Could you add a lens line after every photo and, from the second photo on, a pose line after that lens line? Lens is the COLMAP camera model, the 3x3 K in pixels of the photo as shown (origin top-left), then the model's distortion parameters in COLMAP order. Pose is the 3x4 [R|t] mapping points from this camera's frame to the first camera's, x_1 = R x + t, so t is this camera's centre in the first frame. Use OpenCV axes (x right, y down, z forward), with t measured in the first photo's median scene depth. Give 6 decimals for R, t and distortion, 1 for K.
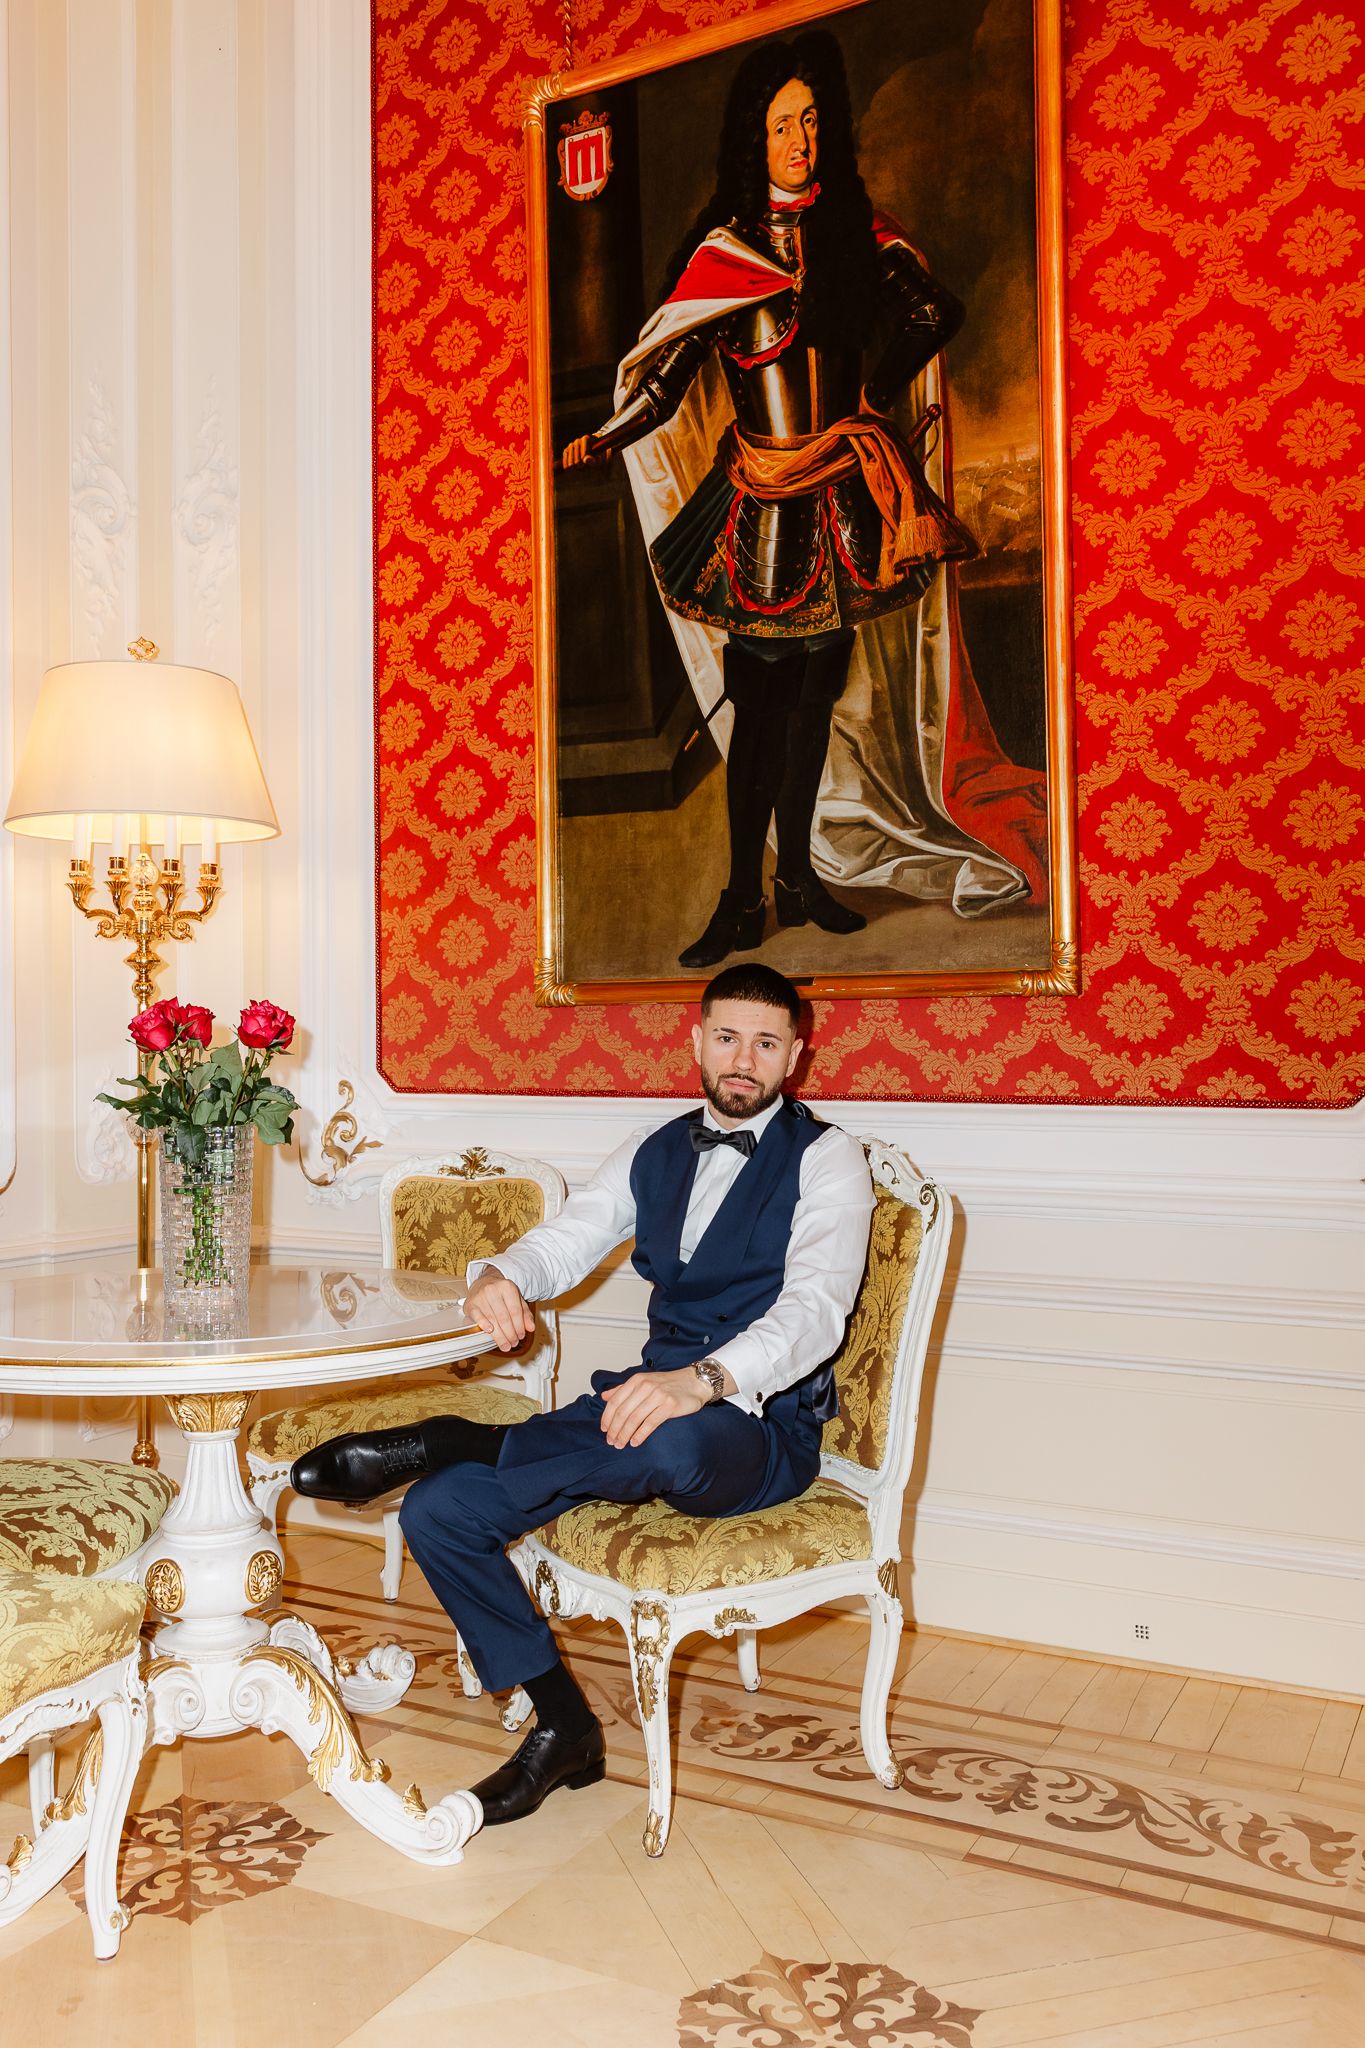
lens RADIAL K [[1673.4, 0, 682.5], [0, 1673.4, 1024.0], [0, 0, 1]] dist [0.003495, 0.010716]
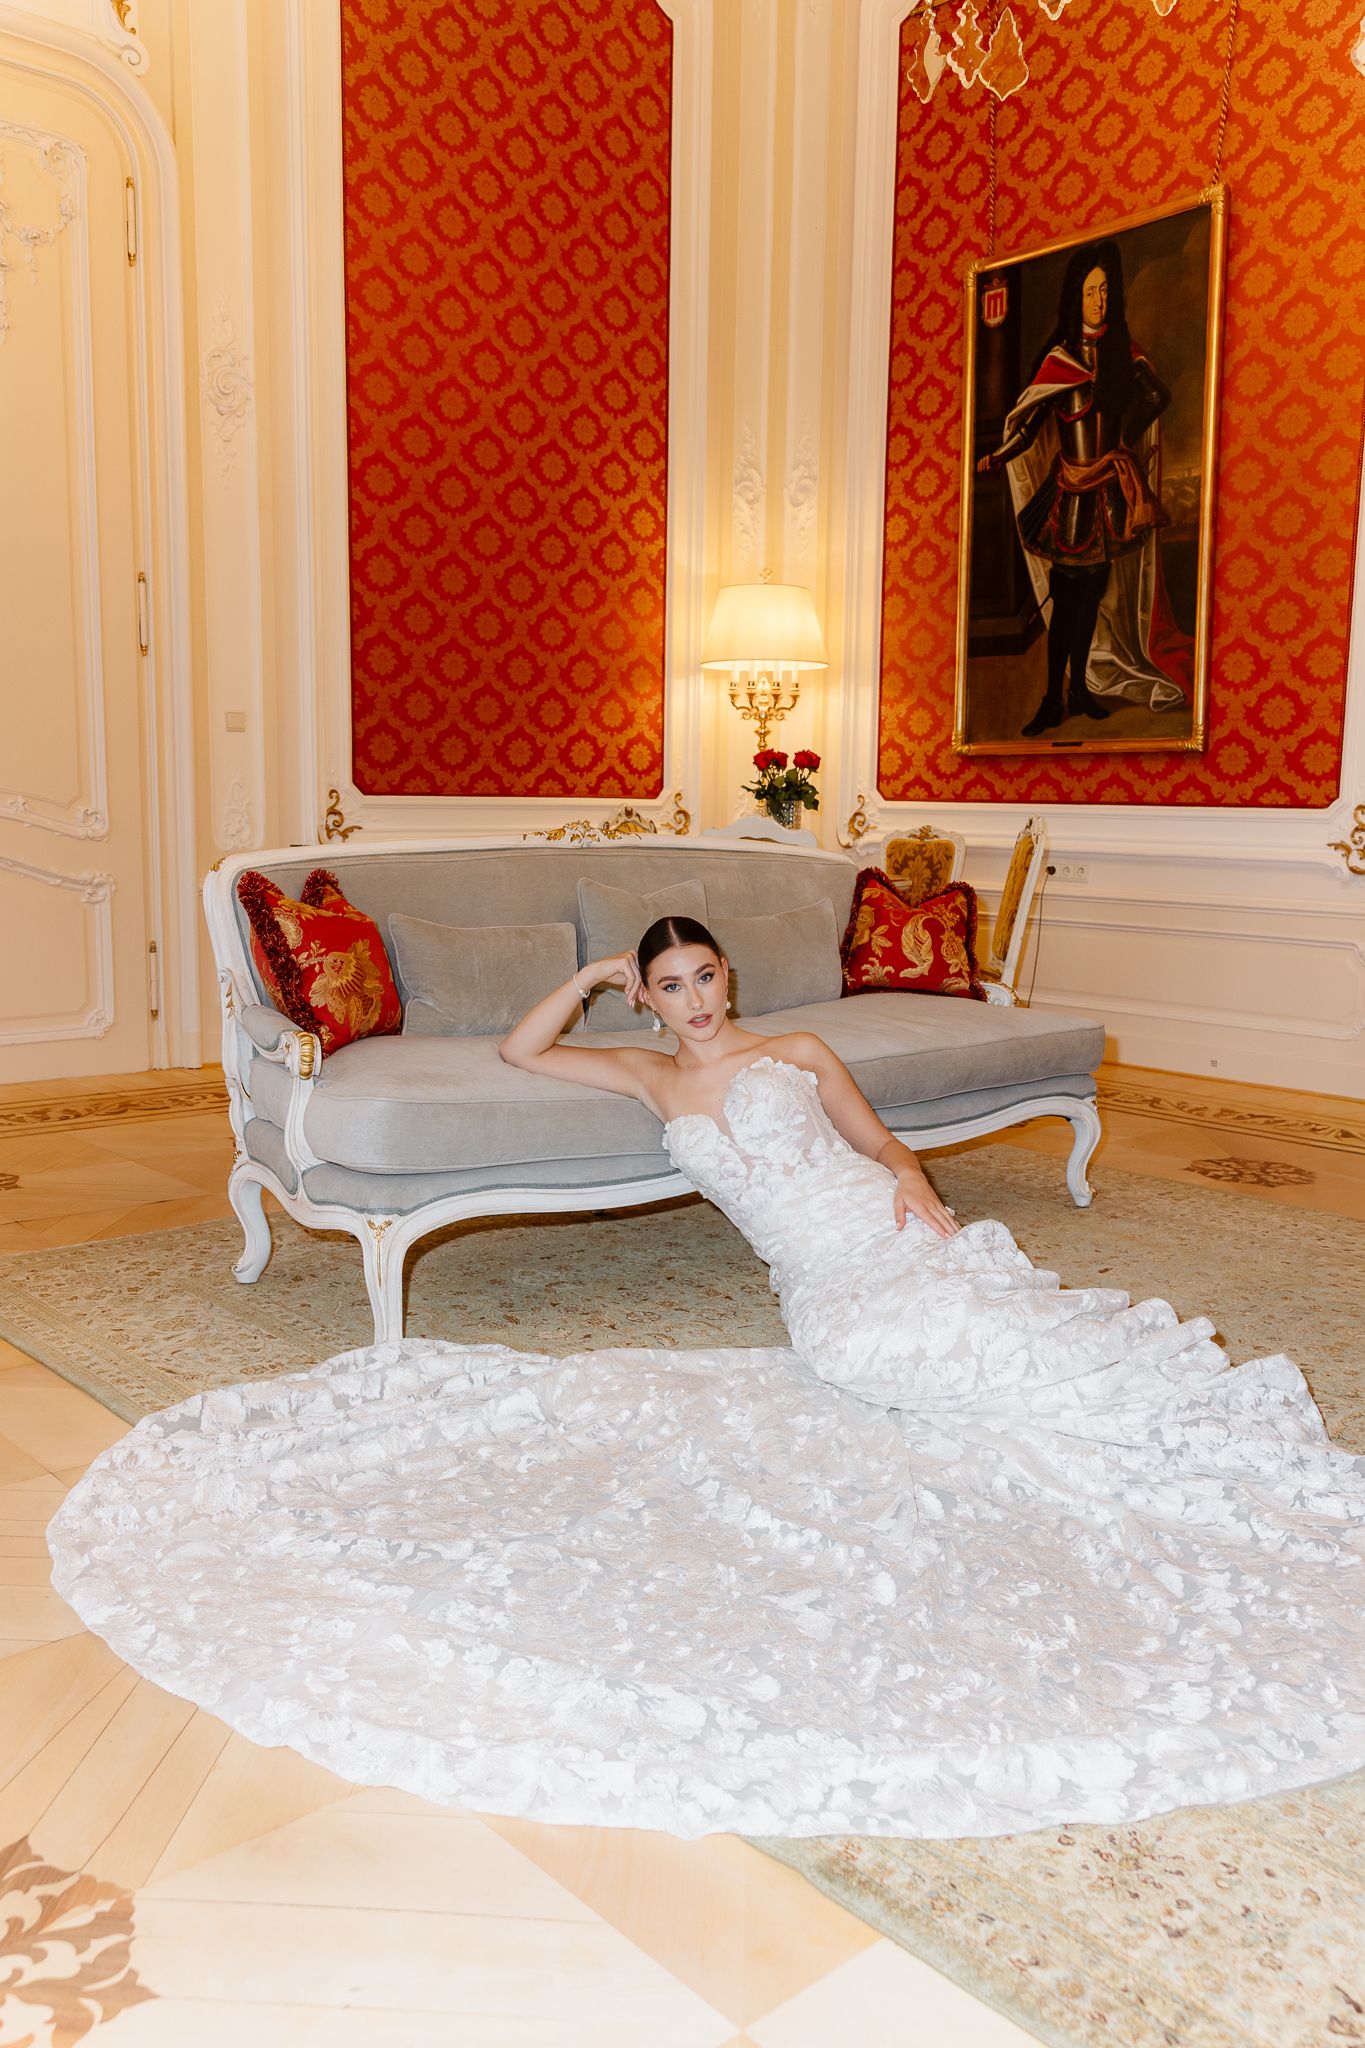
lens RADIAL K [[1673.4, 0, 682.5], [0, 1673.4, 1024.0], [0, 0, 1]] dist [0.003495, 0.010716]
pose [[0.934790, 0.066512, -0.348919, 0.343884], [-0.018295, 0.990024, 0.139707, 0.034337], [0.354730, -0.124214, 0.926681, -1.035555]]
